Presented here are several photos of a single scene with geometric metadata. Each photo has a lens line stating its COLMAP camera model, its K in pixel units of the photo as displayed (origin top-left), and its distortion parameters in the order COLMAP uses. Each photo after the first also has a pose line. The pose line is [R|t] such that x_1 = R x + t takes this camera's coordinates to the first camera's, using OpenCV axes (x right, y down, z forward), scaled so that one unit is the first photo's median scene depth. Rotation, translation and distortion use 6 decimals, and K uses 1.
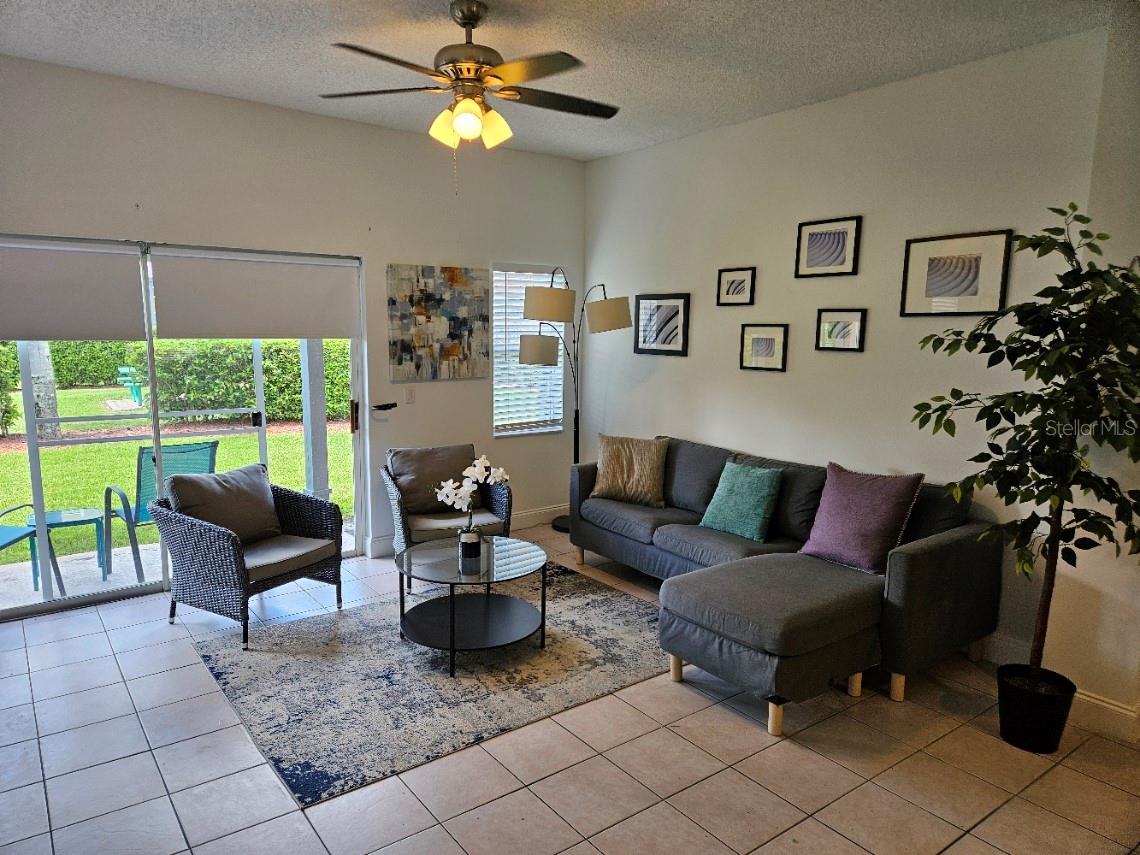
lens RADIAL K [[749.1, 0, 553.8], [0, 749.1, 437.9], [0, 0, 1]] dist [0.046447, -0.001094]
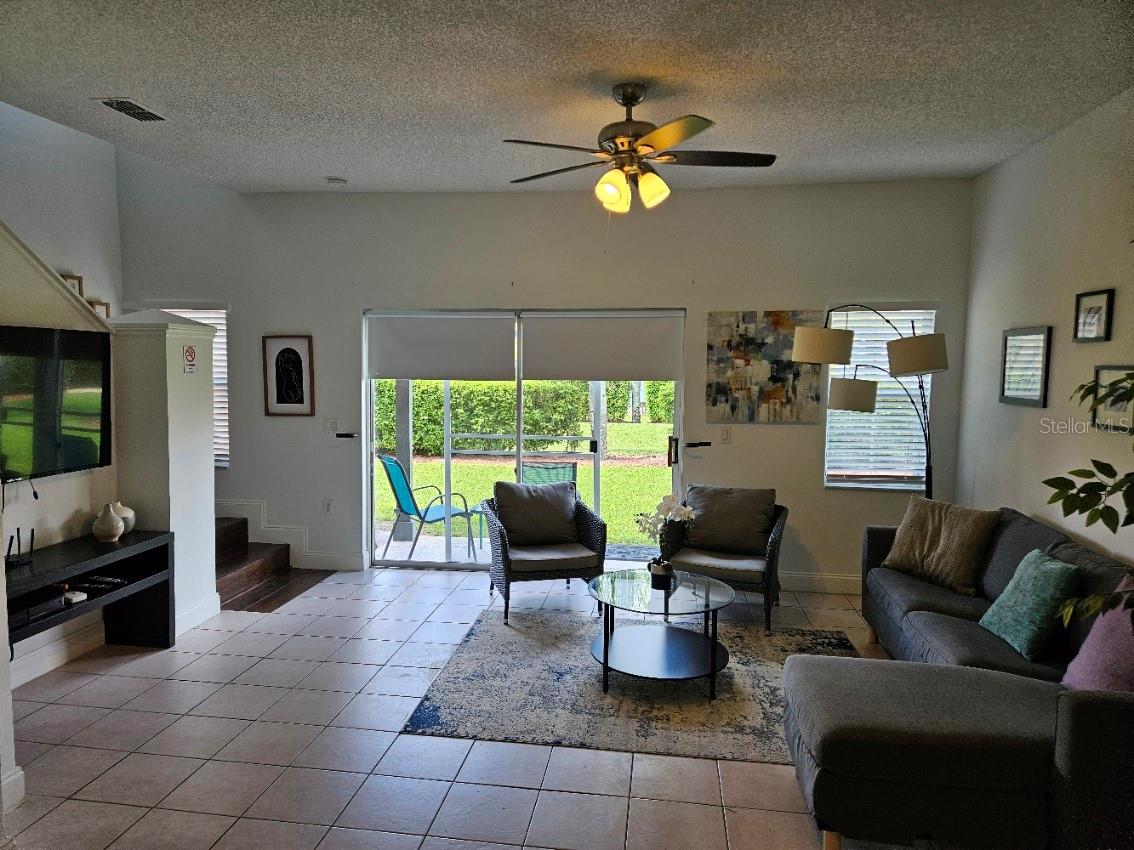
lens RADIAL K [[742.3, 0, 556.1], [0, 742.3, 424.9], [0, 0, 1]] dist [0.097351, -0.079905]
pose [[0.711686, 0.052669, -0.700520, 0.374158], [-0.105855, 0.993840, -0.032821, -0.013072], [0.694476, 0.097512, 0.712877, 0.103793]]
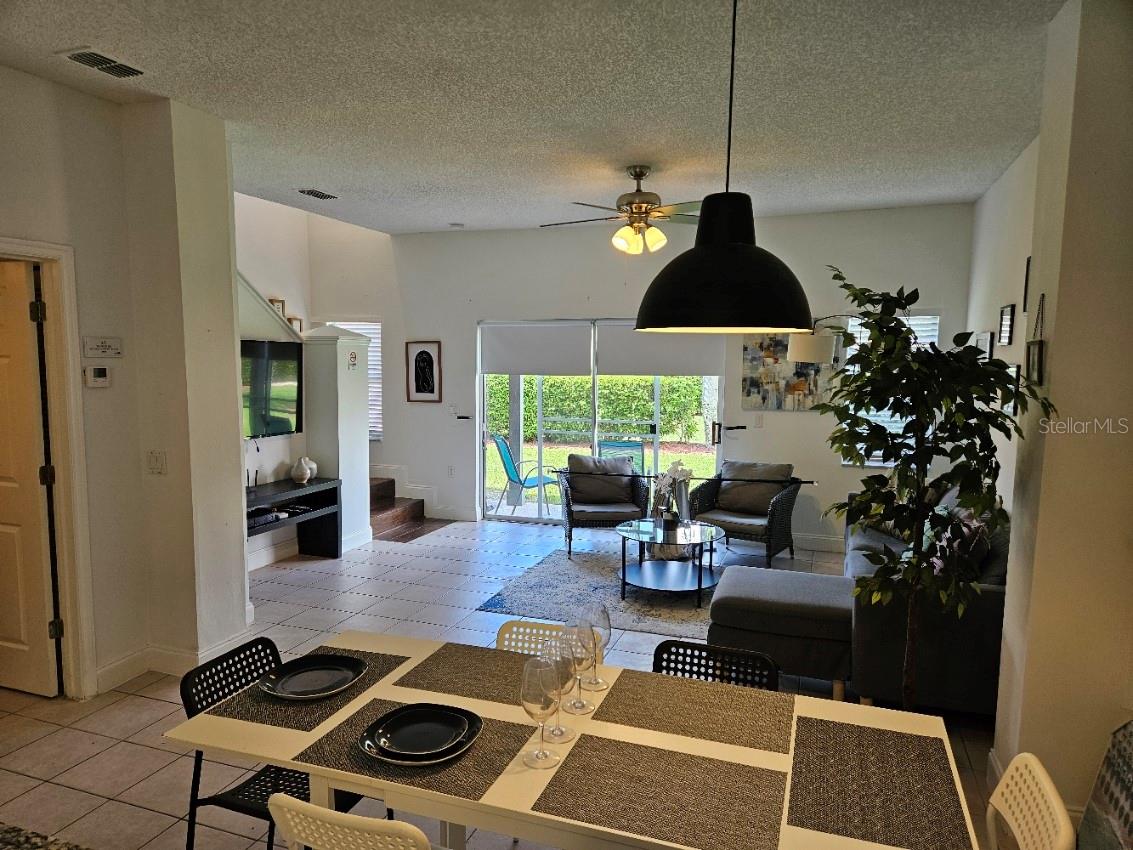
lens RADIAL K [[745.5, 0, 561.7], [0, 745.5, 429.0], [0, 0, 1]] dist [0.088373, -0.000431]
pose [[0.559718, 0.071012, -0.825635, 0.686446], [-0.123475, 0.992346, 0.001644, -0.004409], [0.819433, 0.101025, 0.564202, 0.018362]]
